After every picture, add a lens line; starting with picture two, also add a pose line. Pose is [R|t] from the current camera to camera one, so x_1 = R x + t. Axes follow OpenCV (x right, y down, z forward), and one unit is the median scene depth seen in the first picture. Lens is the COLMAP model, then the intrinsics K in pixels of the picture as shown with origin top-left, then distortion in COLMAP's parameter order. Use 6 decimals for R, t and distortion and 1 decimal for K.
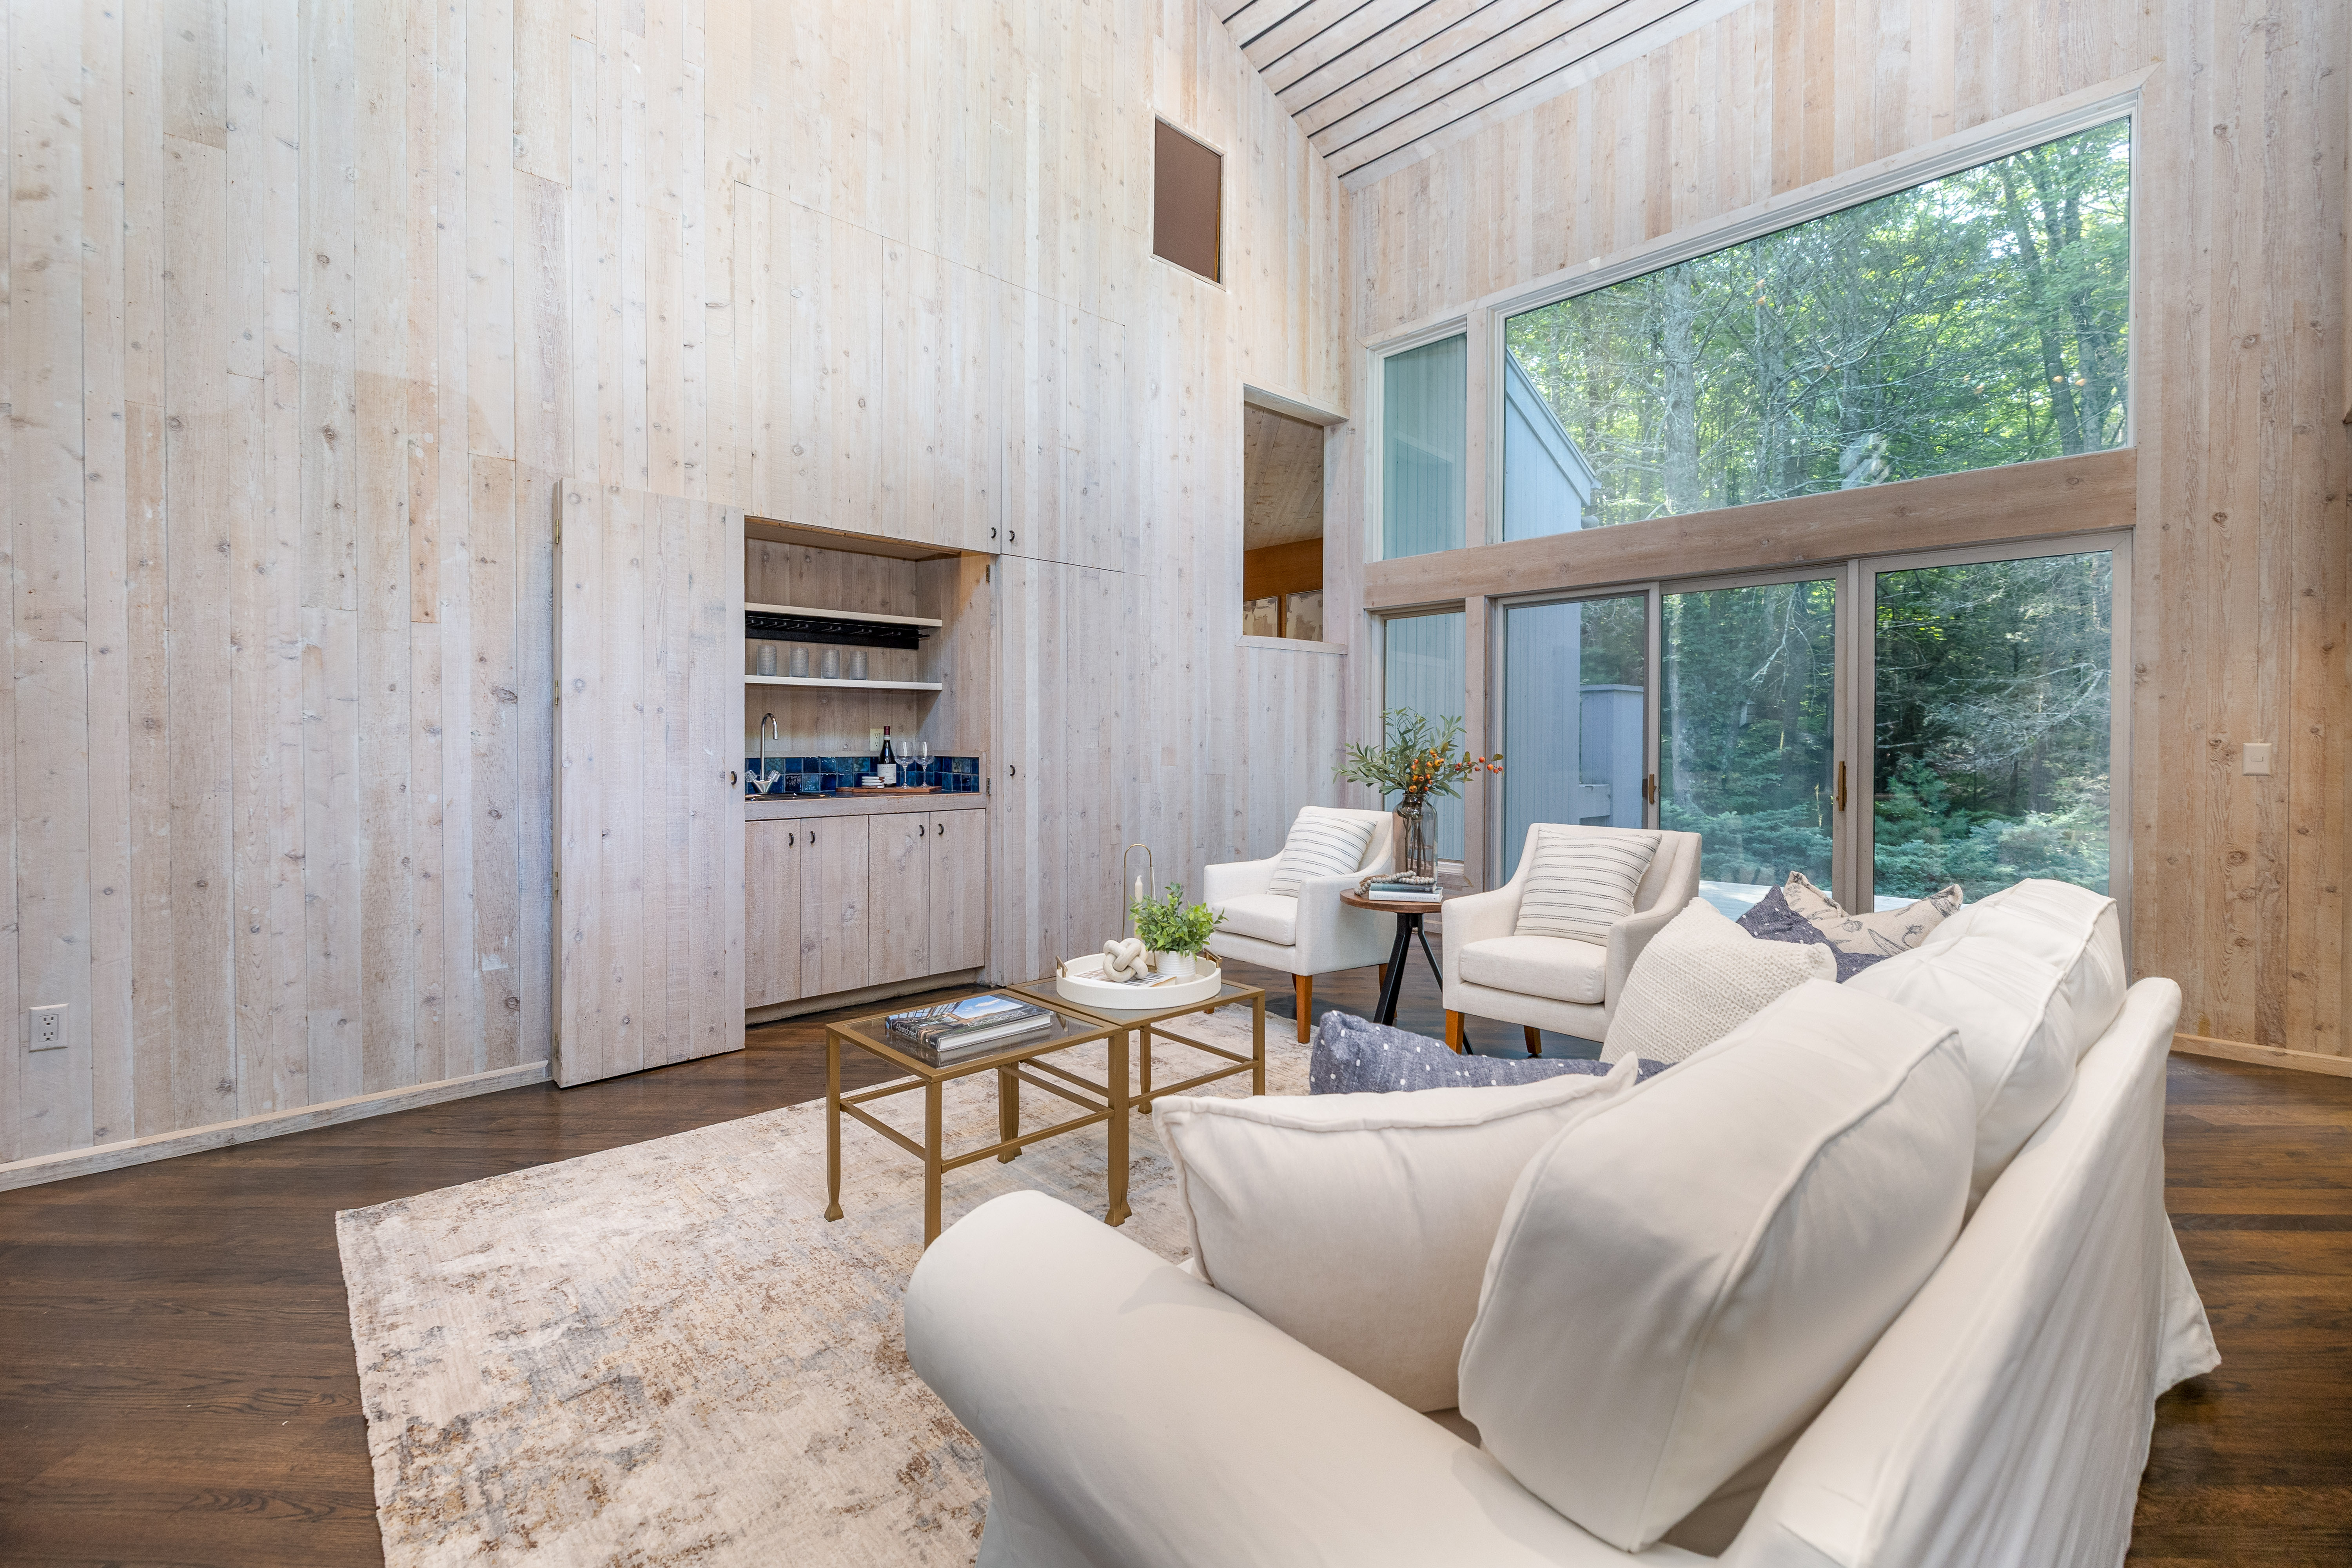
lens RADIAL K [[995.3, 0, 1183.1], [0, 995.3, 762.4], [0, 0, 1]] dist [-0.000076, 0.000023]
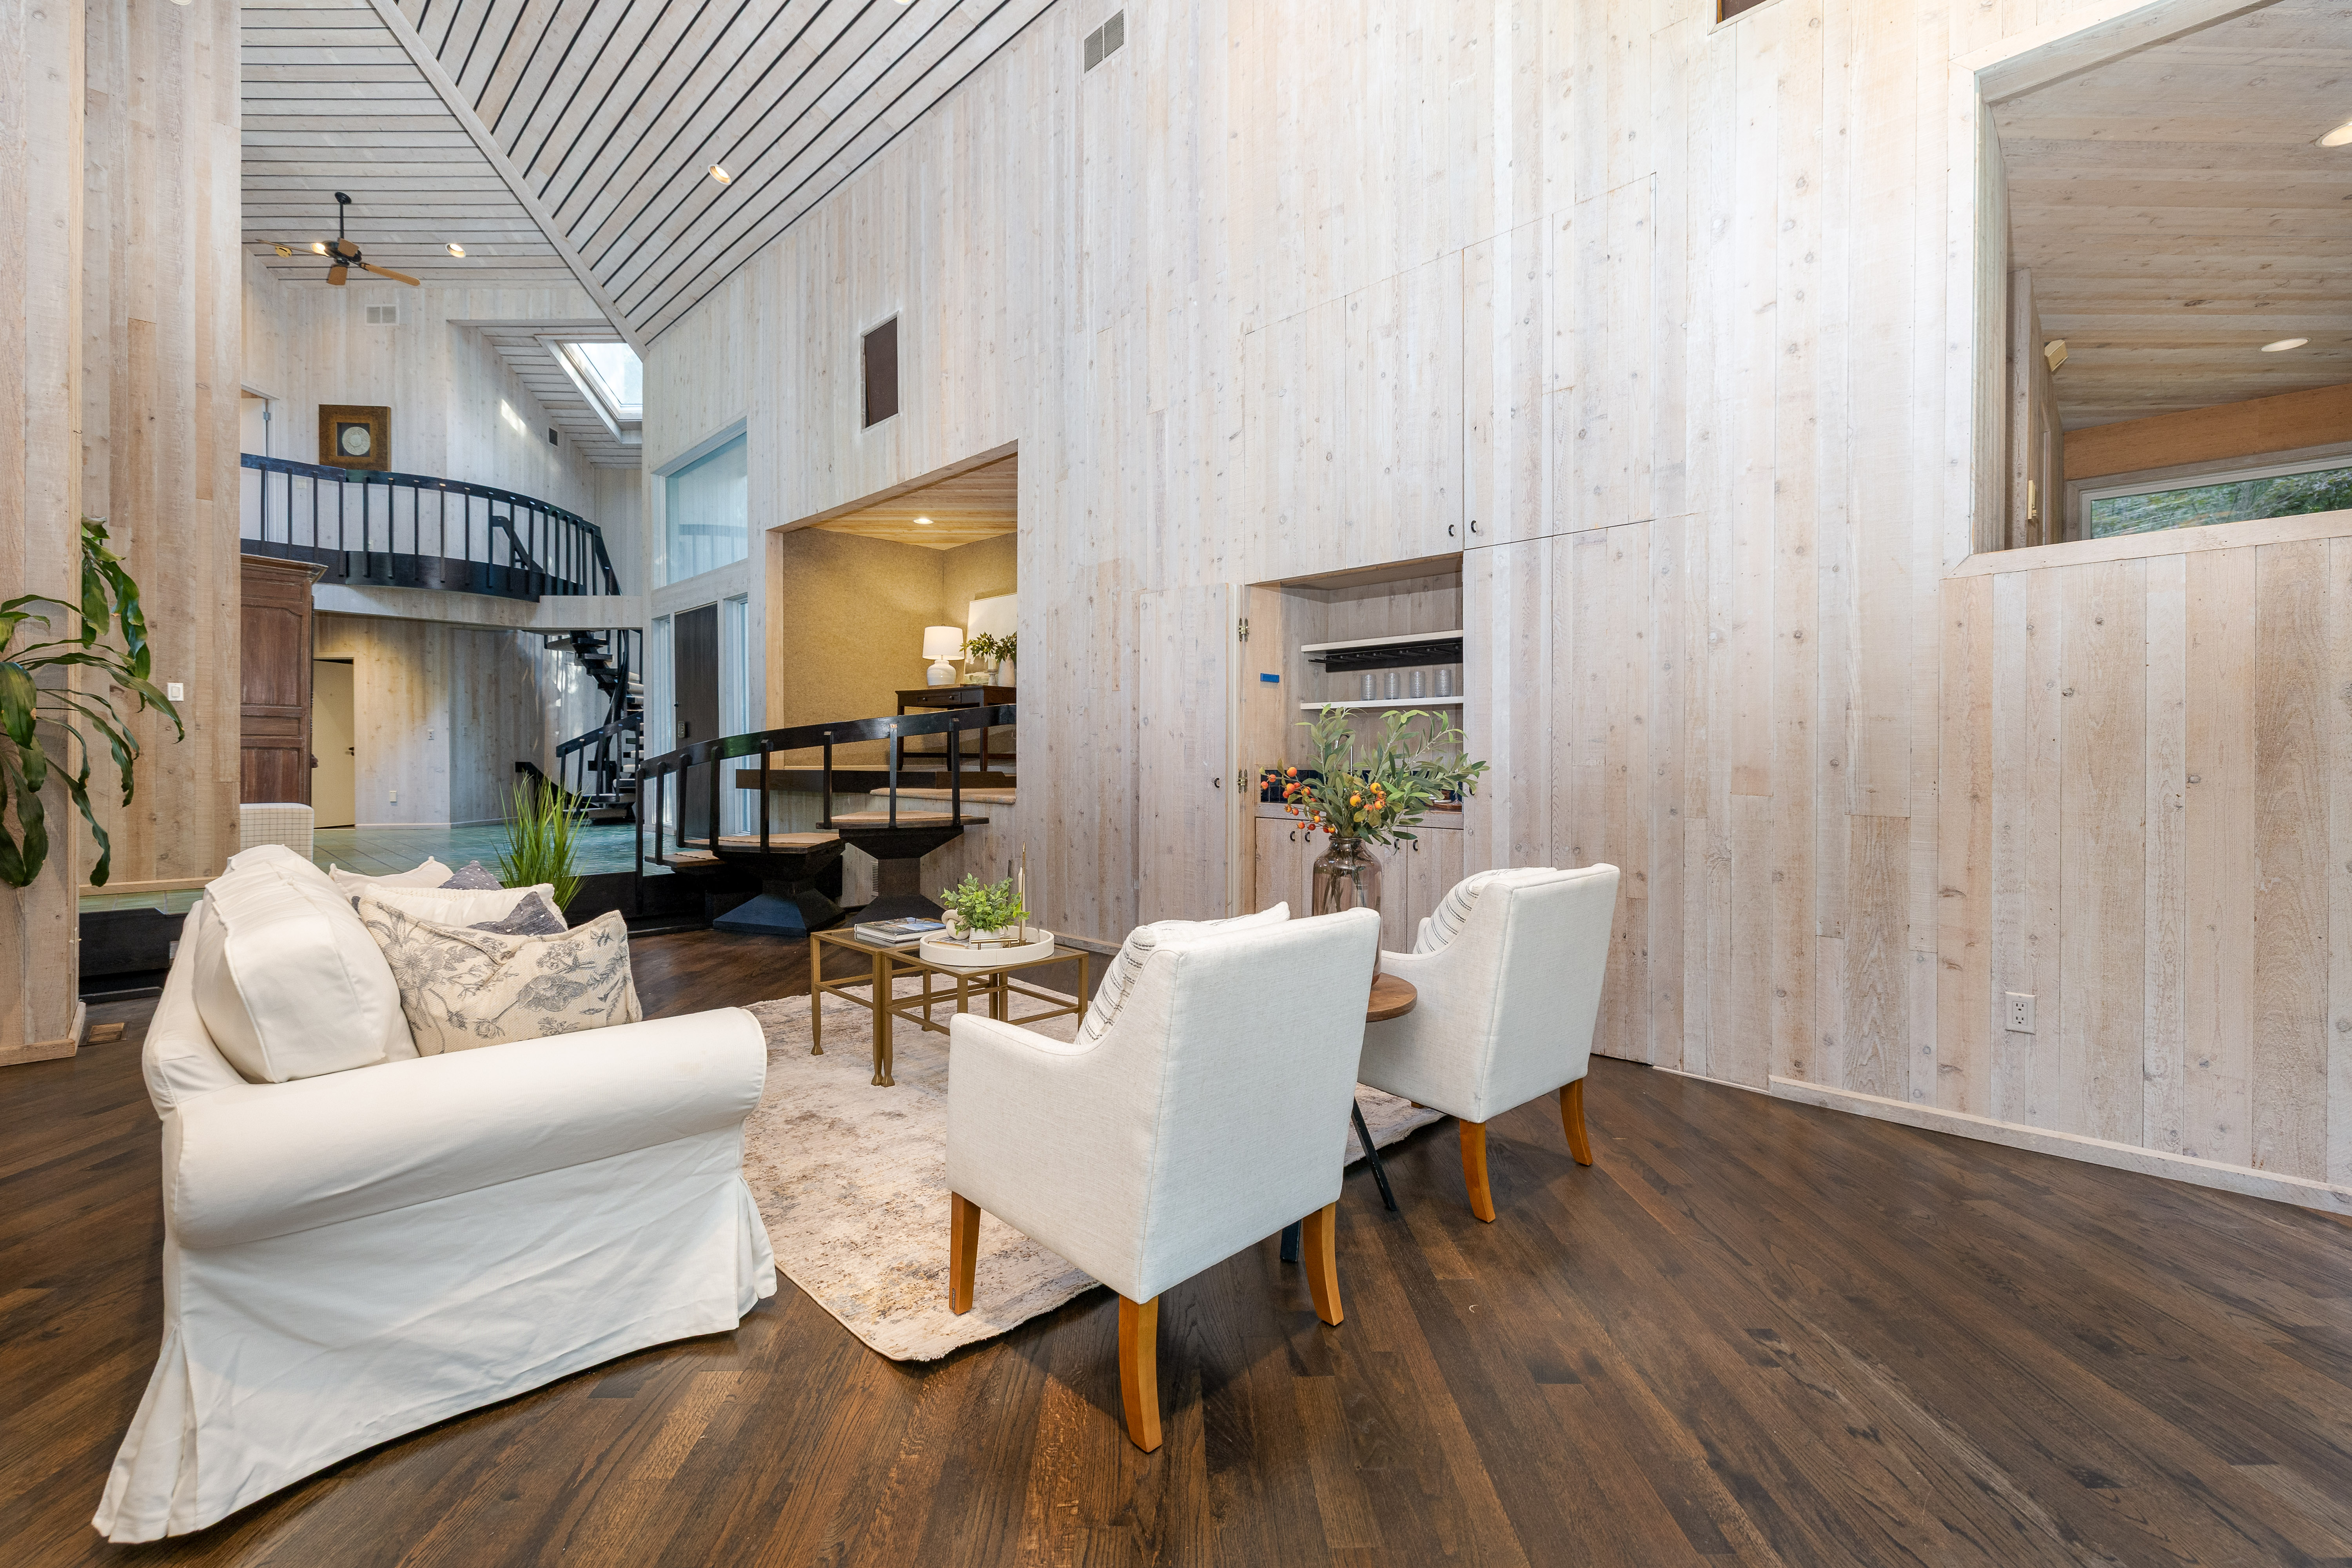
lens RADIAL K [[995.3, 0, 1183.1], [0, 995.3, 762.4], [0, 0, 1]] dist [-0.000076, 0.000023]
pose [[0.030296, 0.014034, -0.999442, 0.687304], [-0.017008, 0.999764, 0.013523, -0.022778], [0.999396, 0.016588, 0.030527, 0.687498]]
